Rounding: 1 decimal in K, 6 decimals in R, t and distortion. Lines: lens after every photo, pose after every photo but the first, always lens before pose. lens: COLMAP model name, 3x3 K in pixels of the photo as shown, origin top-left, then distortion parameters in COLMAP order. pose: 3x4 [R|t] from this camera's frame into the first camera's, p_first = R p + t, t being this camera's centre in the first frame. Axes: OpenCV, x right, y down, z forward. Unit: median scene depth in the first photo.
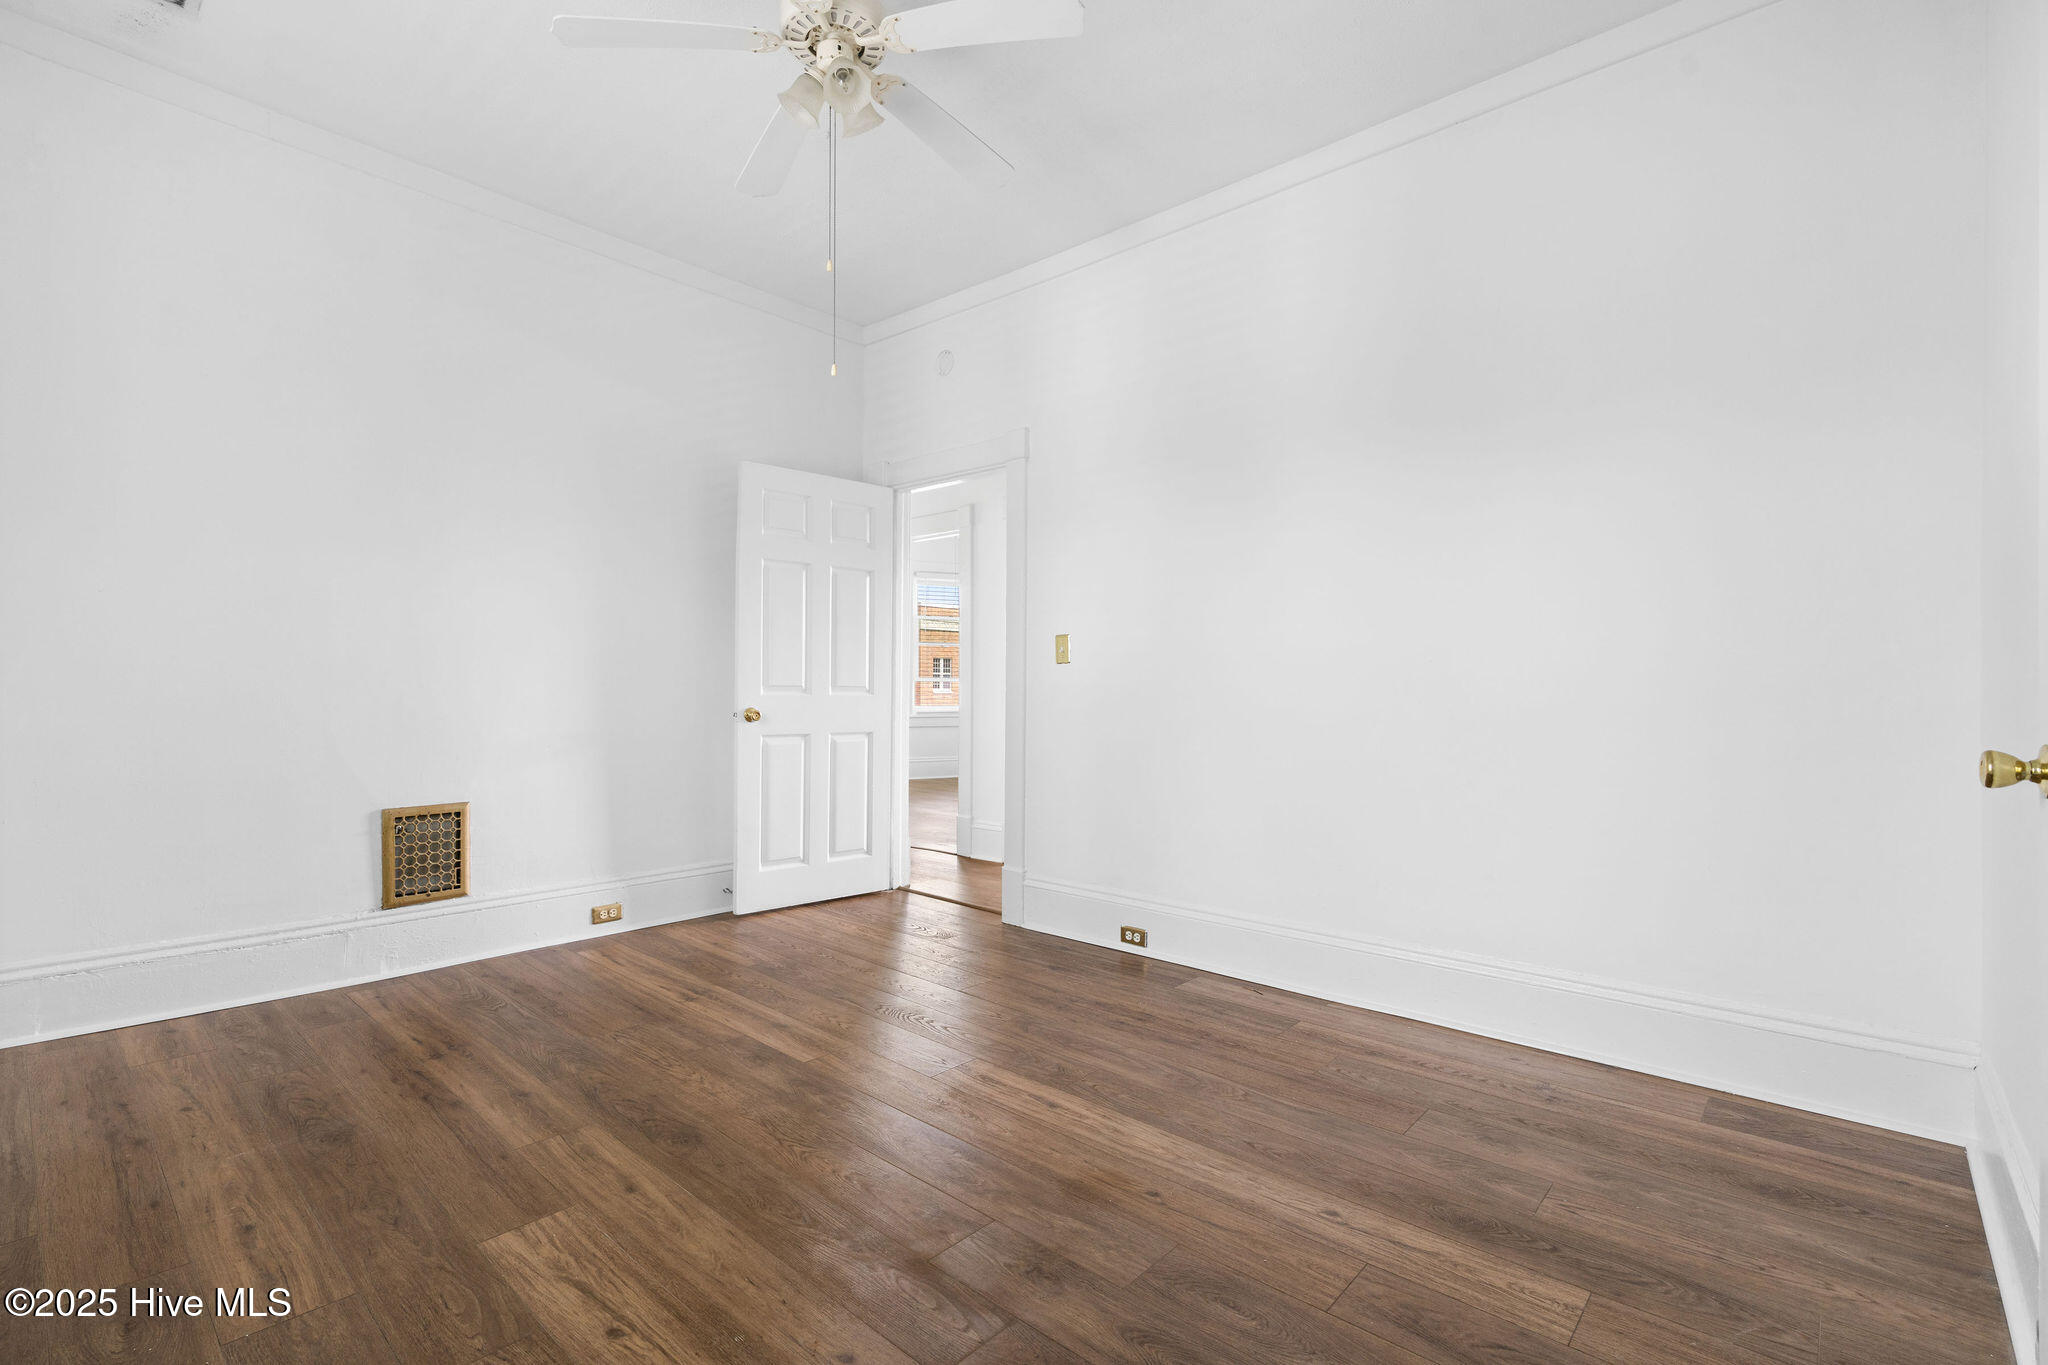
lens RADIAL K [[921.1, 0, 1015.6], [0, 921.1, 667.9], [0, 0, 1]] dist [-0.003622, 0.000231]
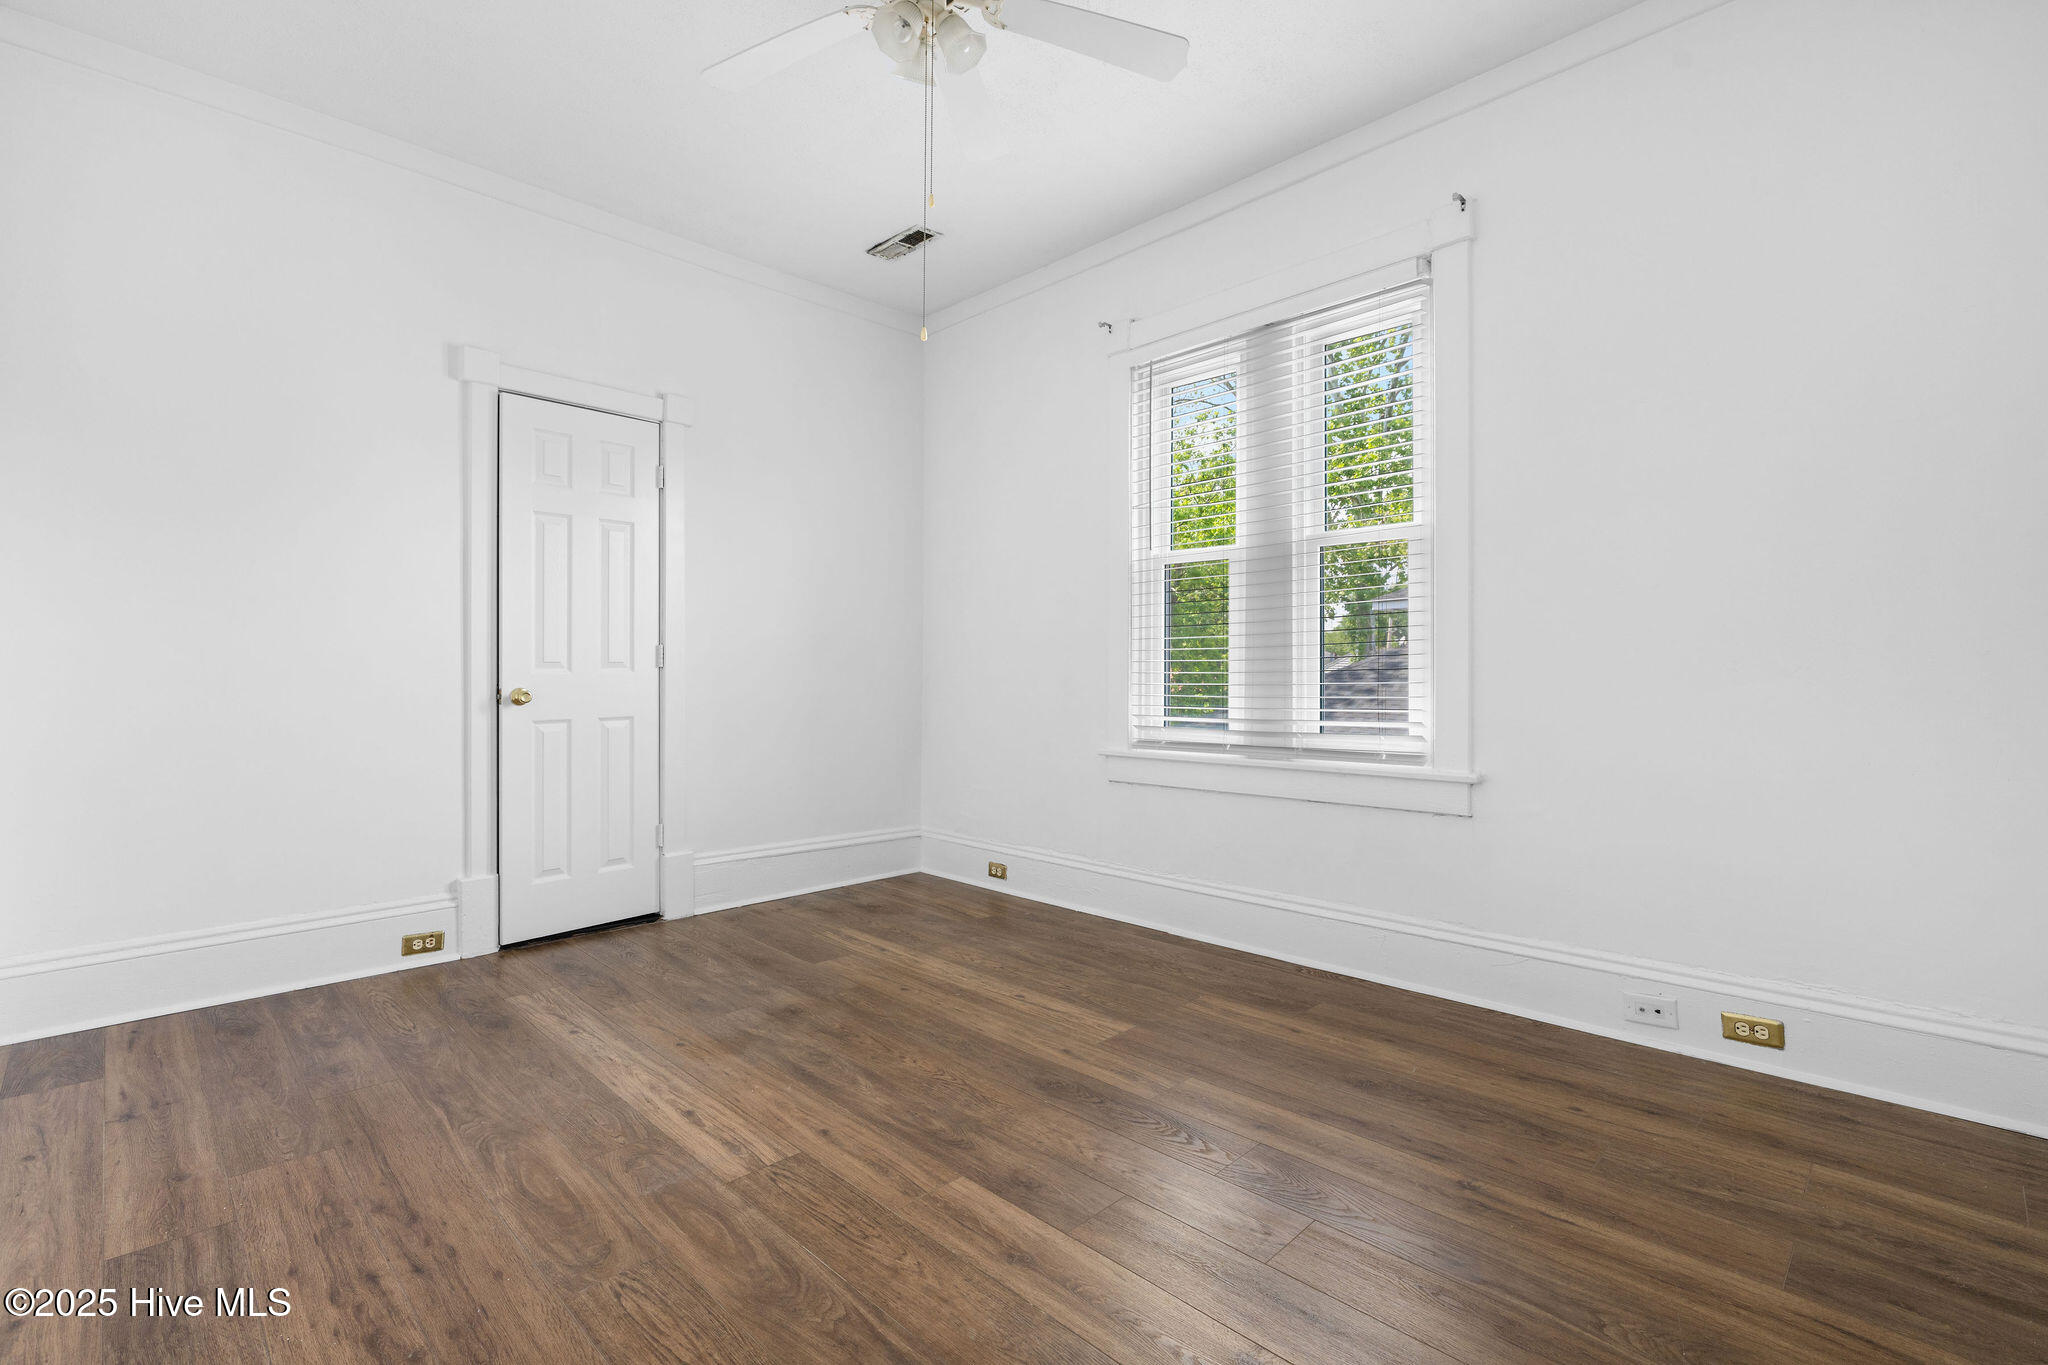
lens RADIAL K [[921.1, 0, 1015.6], [0, 921.1, 667.9], [0, 0, 1]] dist [-0.003622, 0.000231]
pose [[-0.998158, -0.006711, 0.060289, -0.386736], [-0.008325, 0.999612, -0.026567, 0.045157], [-0.060087, -0.027020, -0.997827, 2.148805]]
